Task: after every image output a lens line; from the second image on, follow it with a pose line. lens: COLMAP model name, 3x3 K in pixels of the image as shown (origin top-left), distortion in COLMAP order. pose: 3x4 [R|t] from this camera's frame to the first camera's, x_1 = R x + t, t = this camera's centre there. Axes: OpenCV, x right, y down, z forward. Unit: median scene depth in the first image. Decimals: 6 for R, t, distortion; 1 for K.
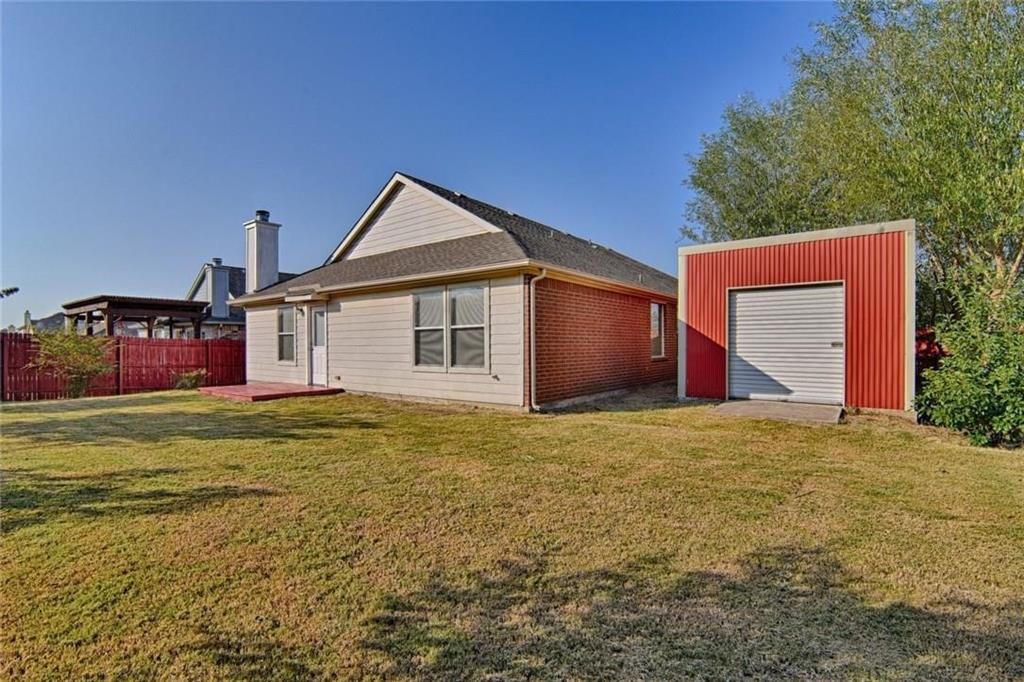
lens RADIAL K [[478.8, 0, 508.5], [0, 478.8, 349.8], [0, 0, 1]] dist [-0.016243, 0.000921]
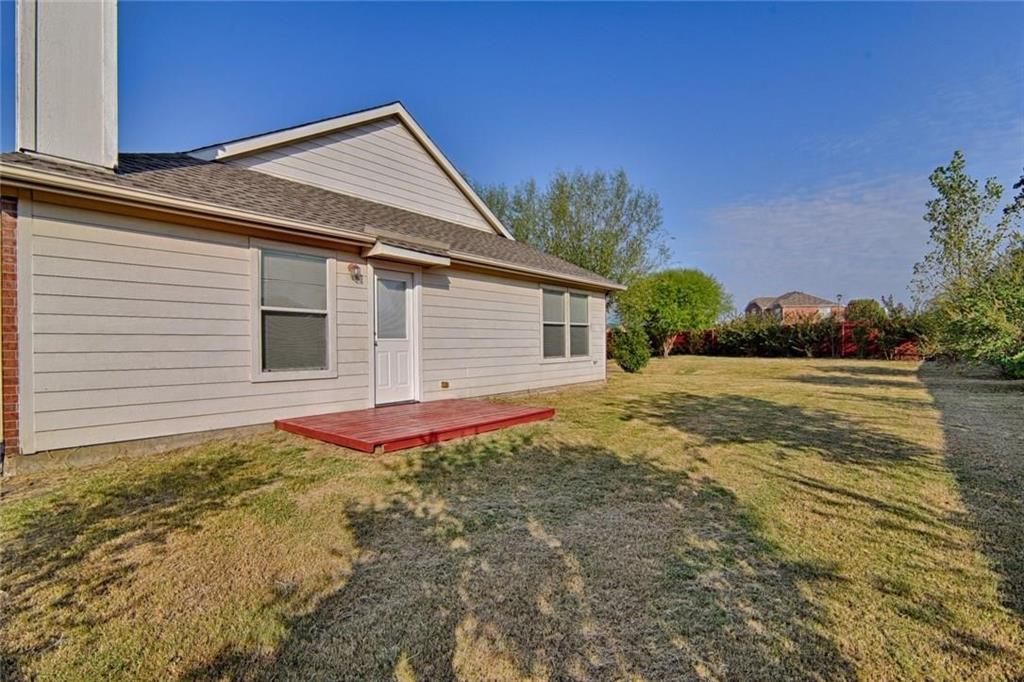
lens RADIAL K [[478.8, 0, 508.6], [0, 478.8, 339.9], [0, 0, 1]] dist [-0.016243, 0.000921]
pose [[0.033638, 0.003131, 0.999429, -1.261310], [0.003626, 0.999988, -0.003255, -0.003583], [-0.999428, 0.003733, 0.033626, 1.062262]]
